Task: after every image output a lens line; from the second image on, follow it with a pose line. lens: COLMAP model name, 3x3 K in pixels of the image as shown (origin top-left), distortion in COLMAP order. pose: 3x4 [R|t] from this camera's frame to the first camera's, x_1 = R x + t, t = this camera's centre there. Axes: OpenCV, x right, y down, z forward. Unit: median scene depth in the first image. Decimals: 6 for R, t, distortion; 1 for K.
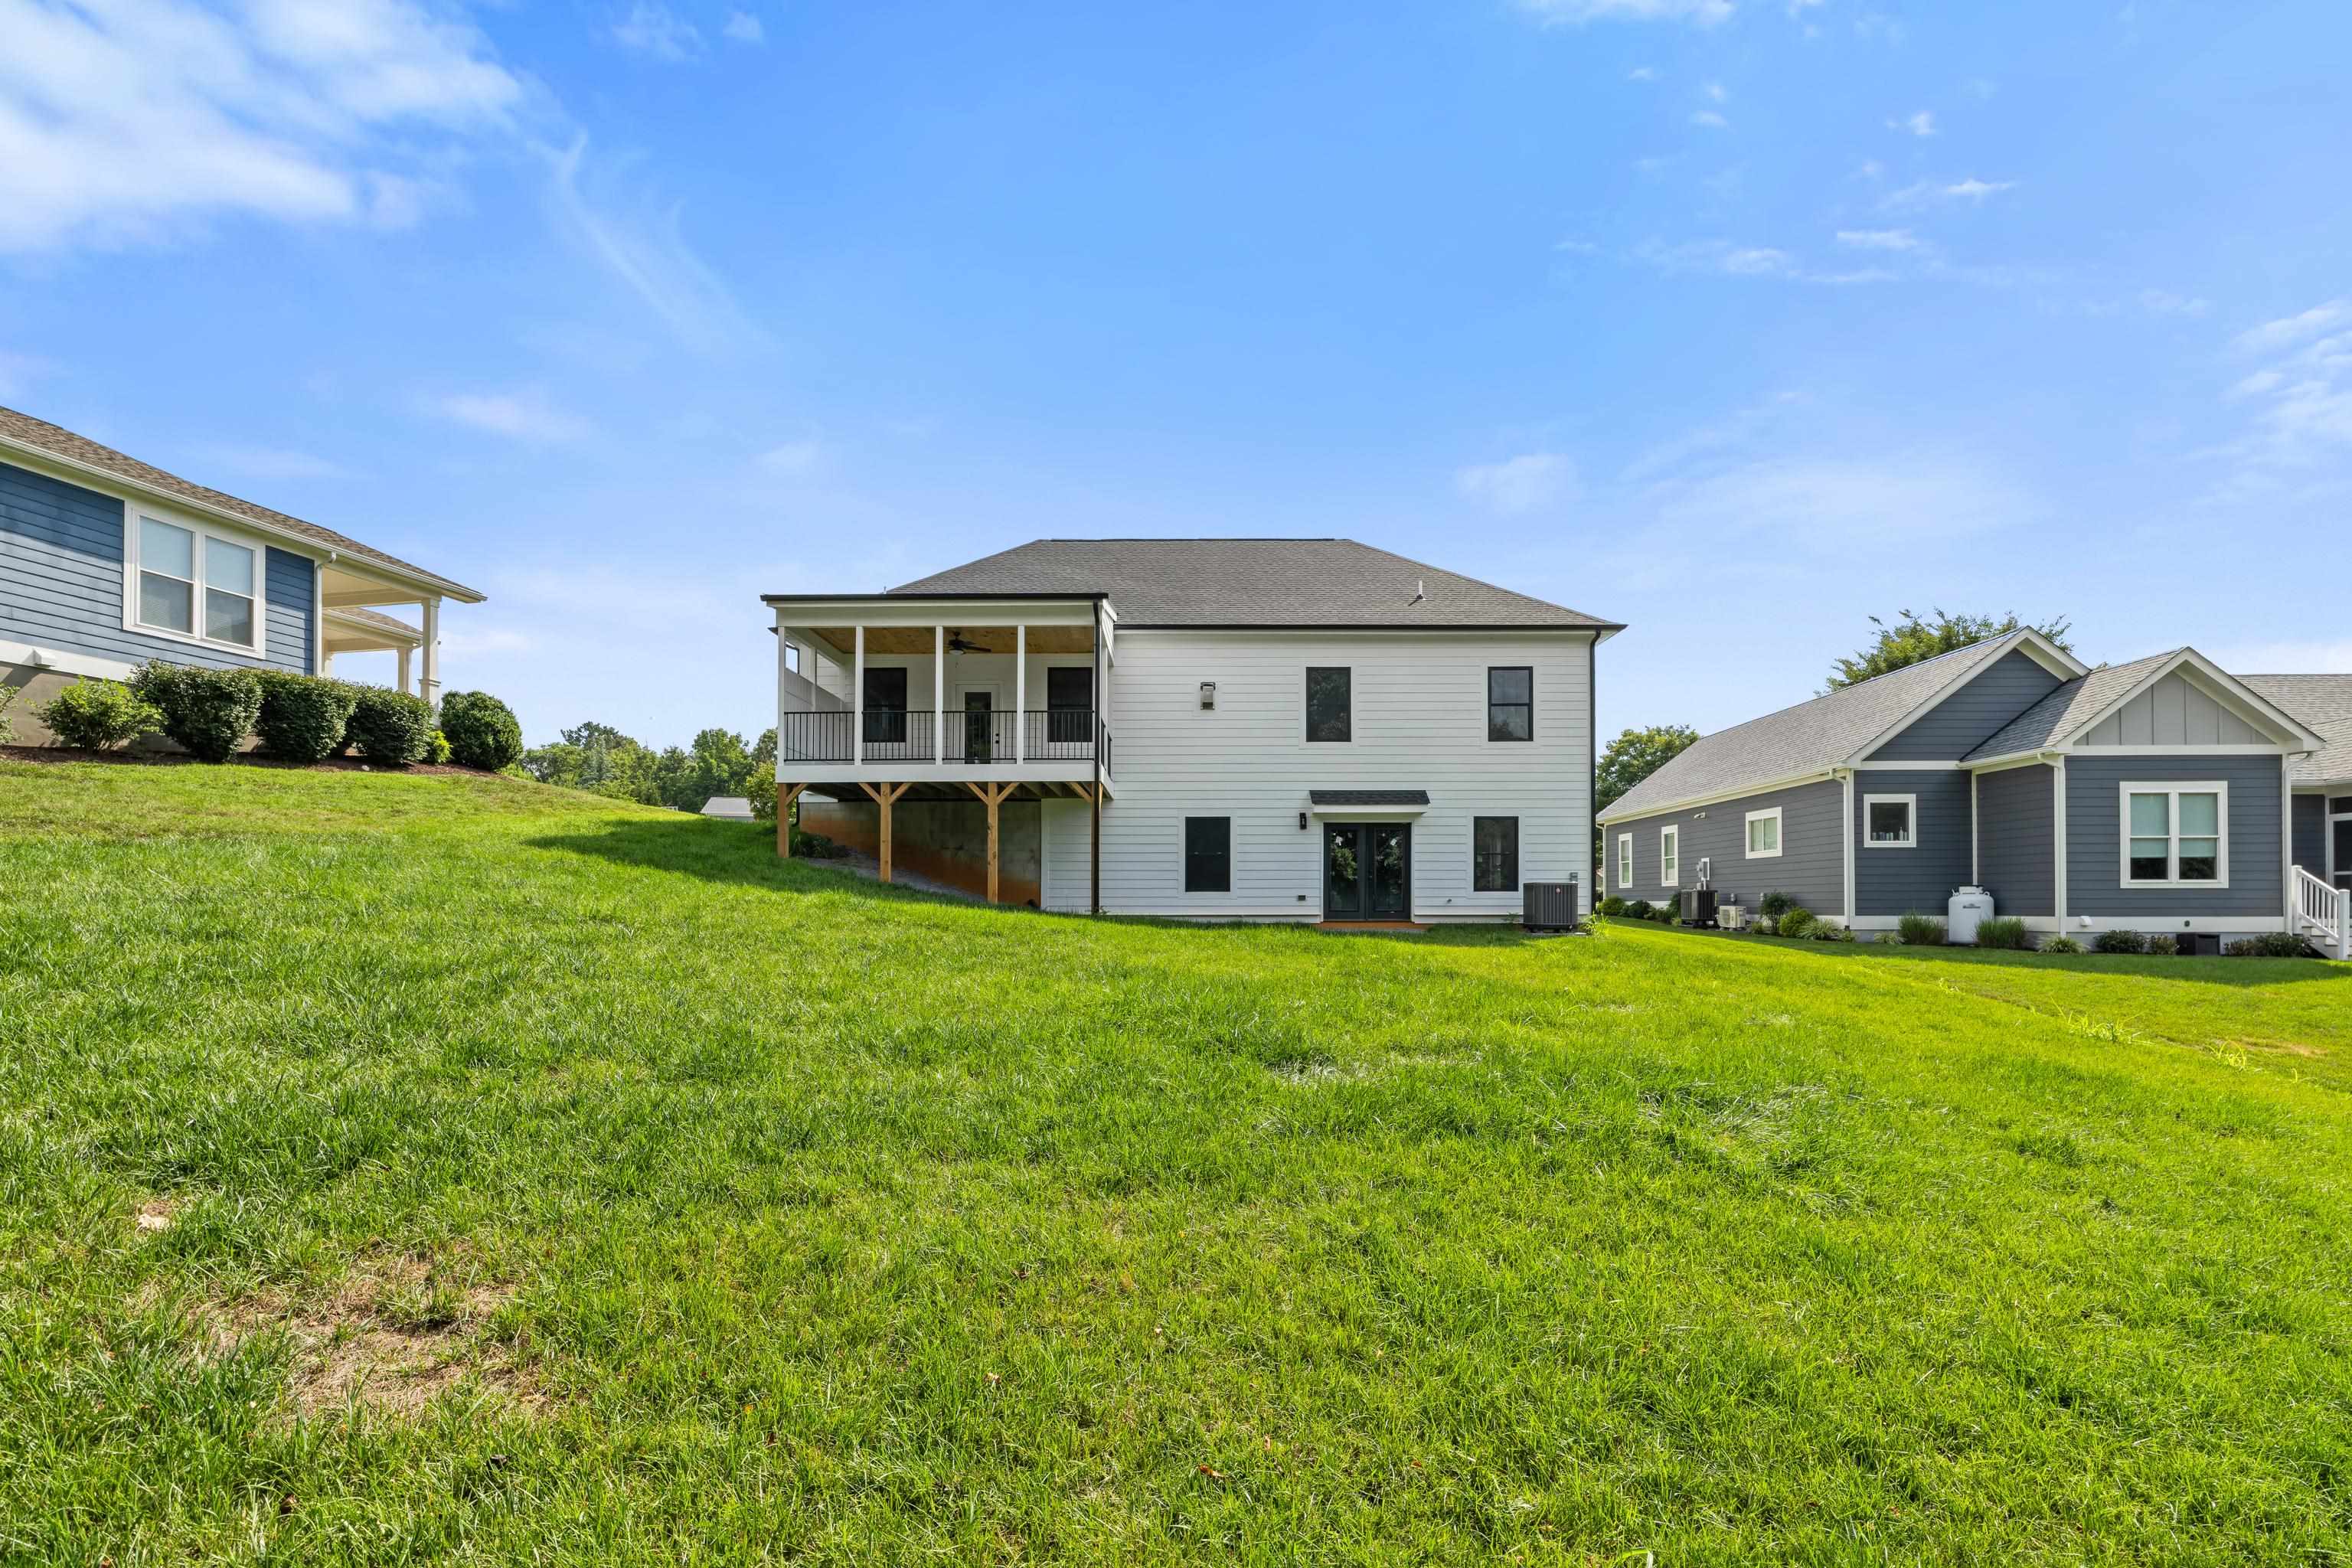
lens RADIAL K [[1028.2, 0, 1178.8], [0, 1028.2, 889.0], [0, 0, 1]] dist [0.002075, 0.000394]
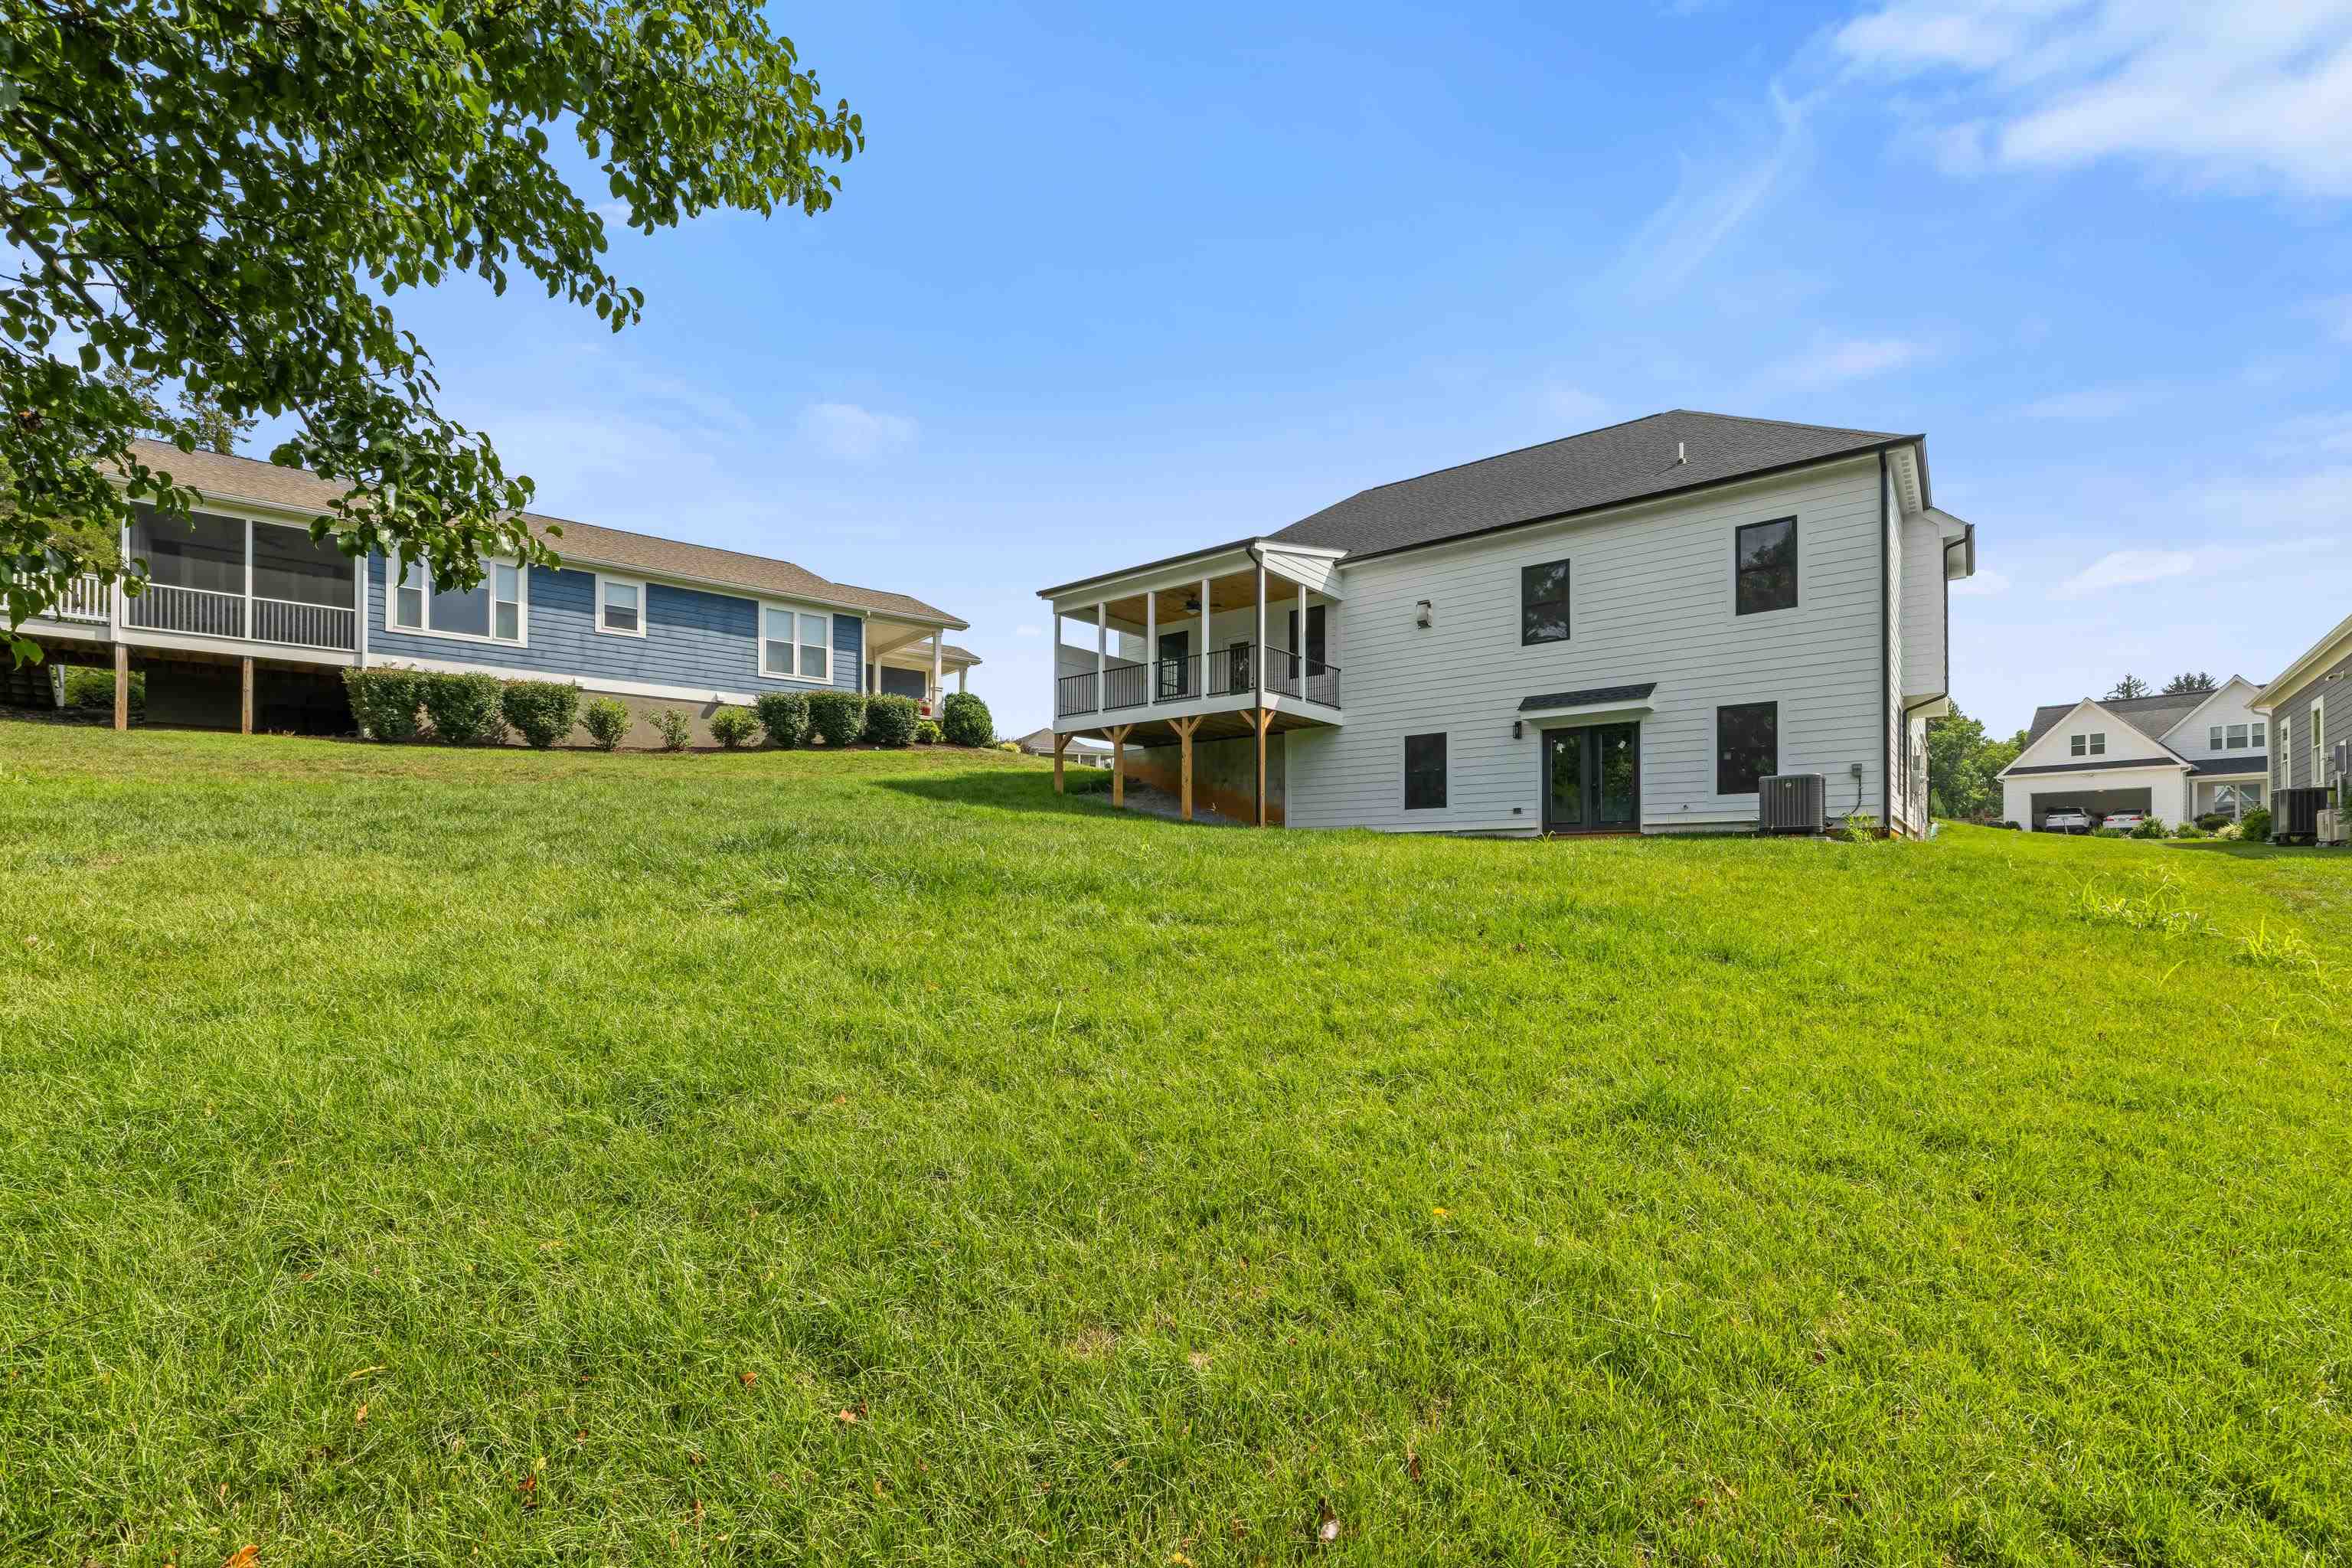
lens RADIAL K [[1028.2, 0, 1178.8], [0, 1028.2, 889.0], [0, 0, 1]] dist [0.002075, 0.000394]
pose [[0.792465, 0.004316, -0.609902, 0.453824], [0.009529, 0.999765, 0.019456, 0.060115], [0.609842, -0.021230, 0.792238, 0.045141]]
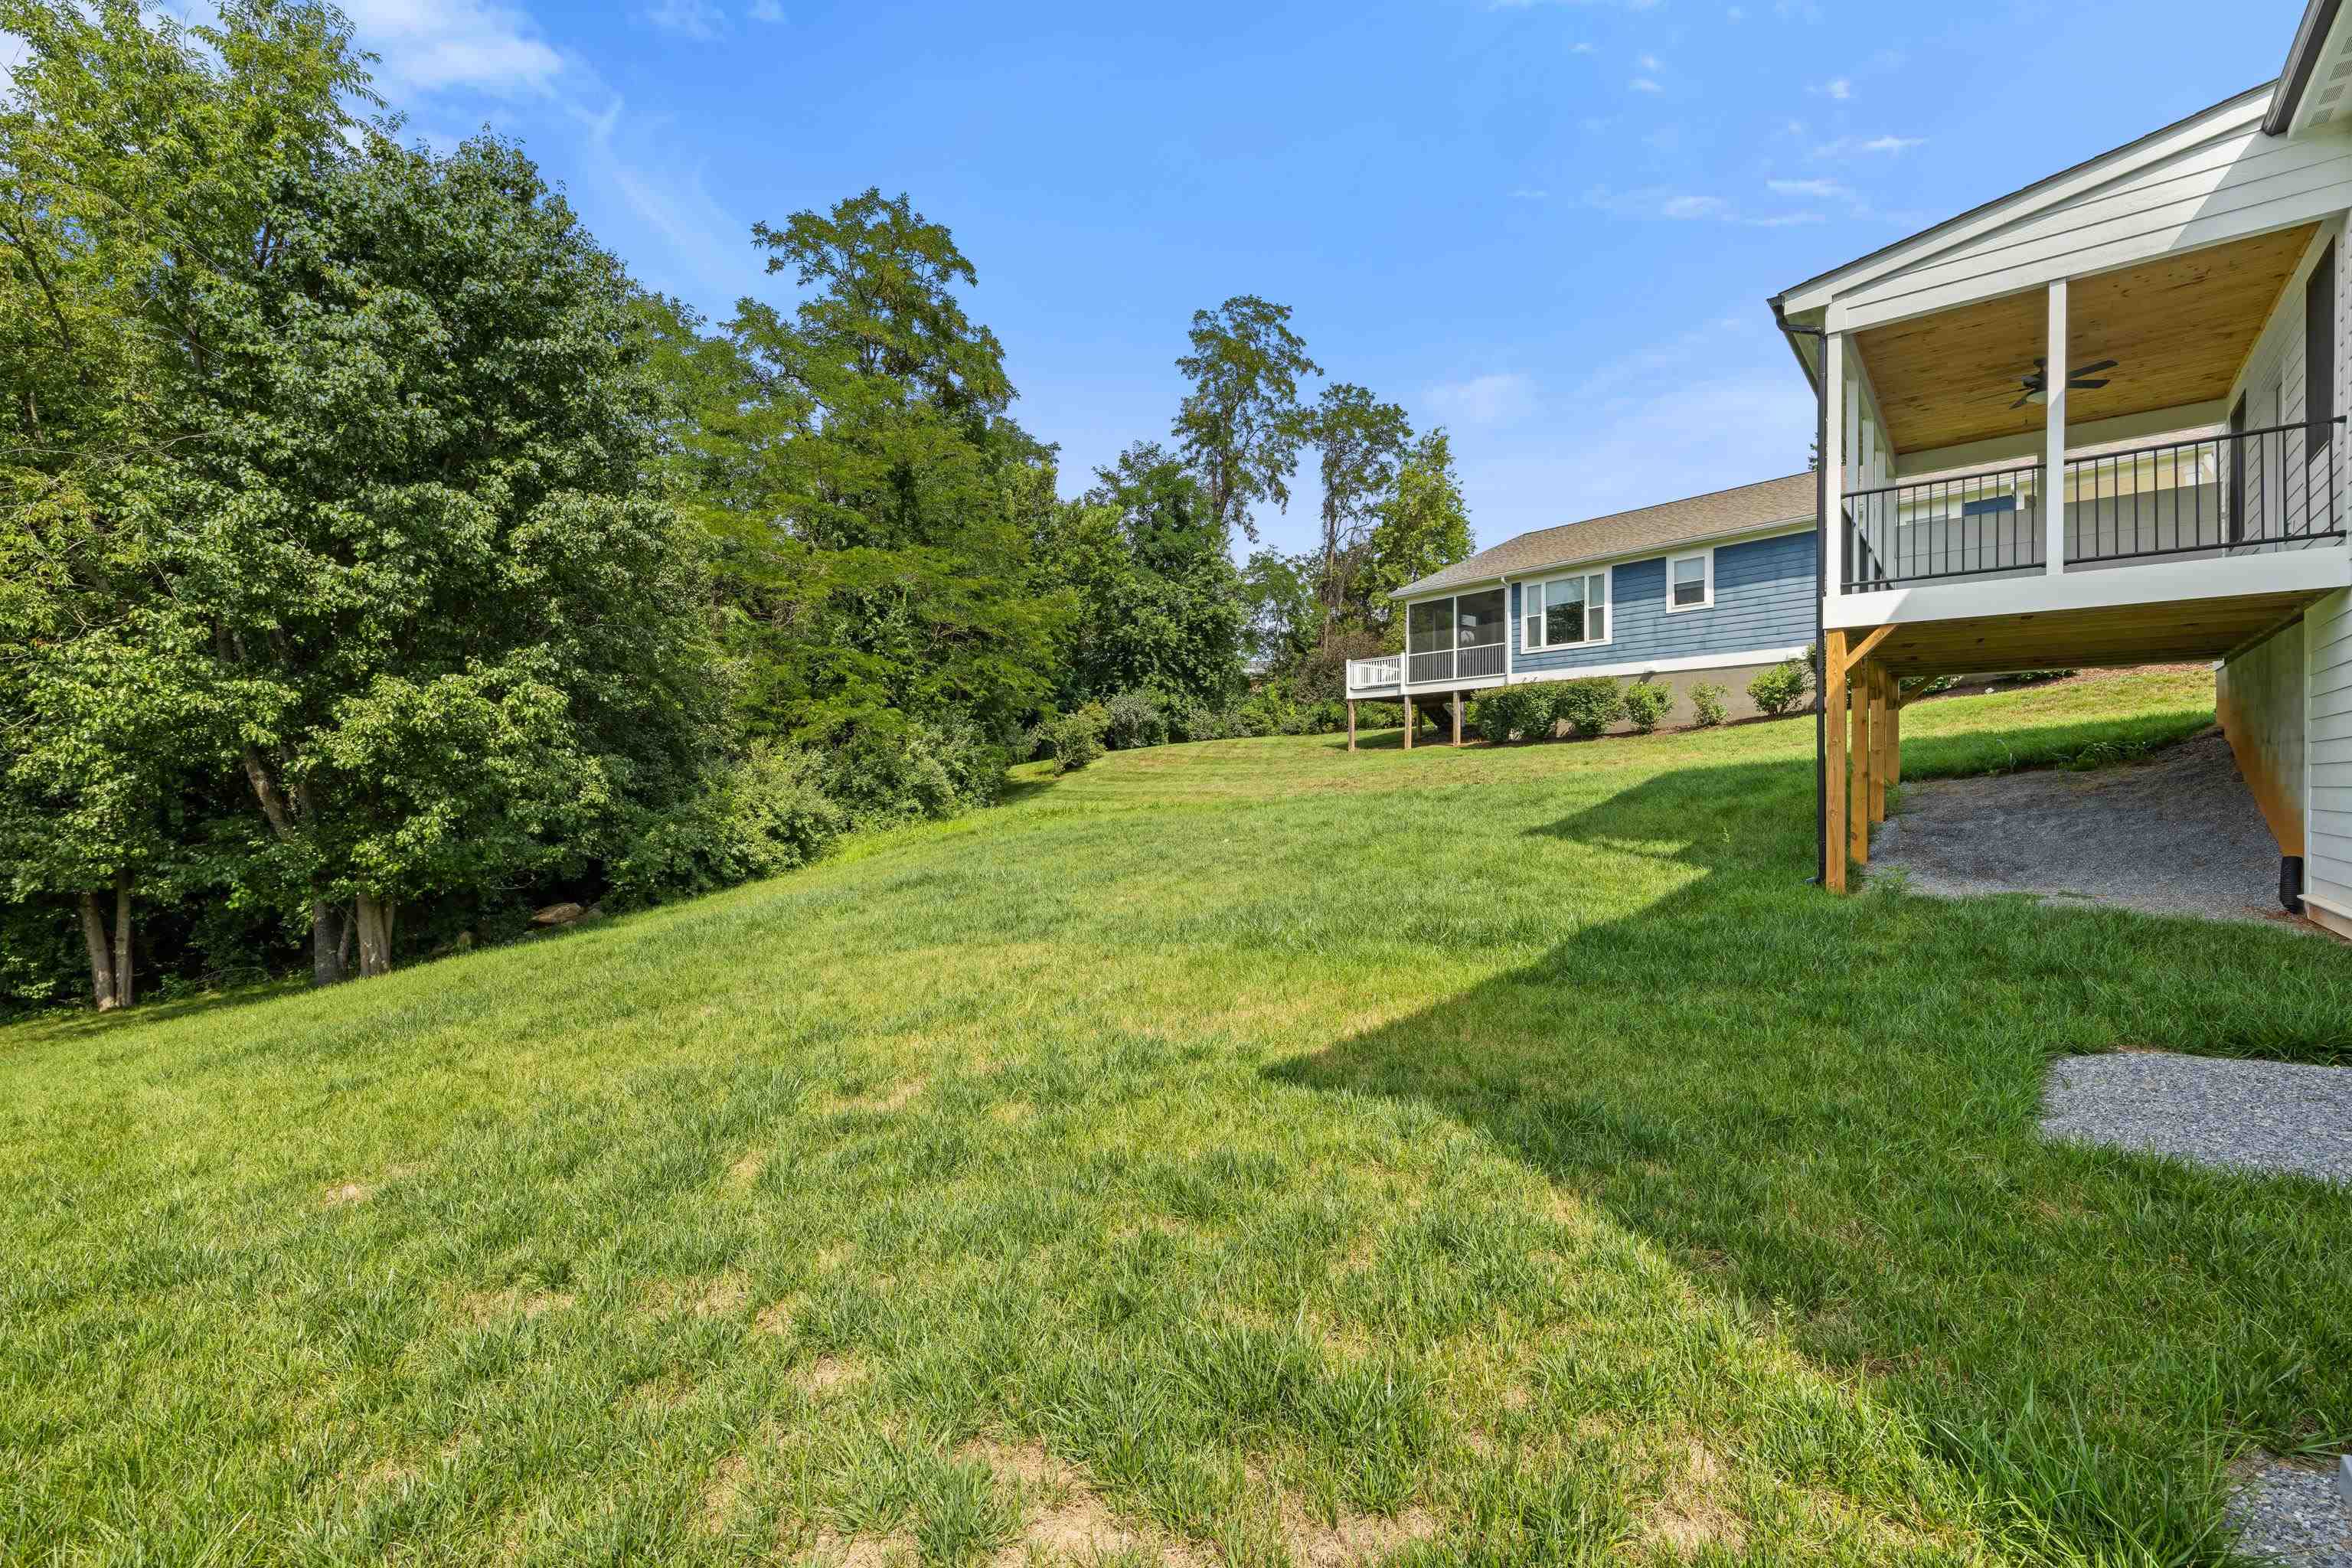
lens RADIAL K [[998.1, 0, 1175.9], [0, 998.1, 777.3], [0, 0, 1]] dist [-0.000026, 0.000163]
pose [[-0.640315, -0.007008, -0.768080, 0.456776], [0.005837, 0.999885, -0.013990, -0.017359], [0.768090, -0.013442, -0.640201, 0.903679]]
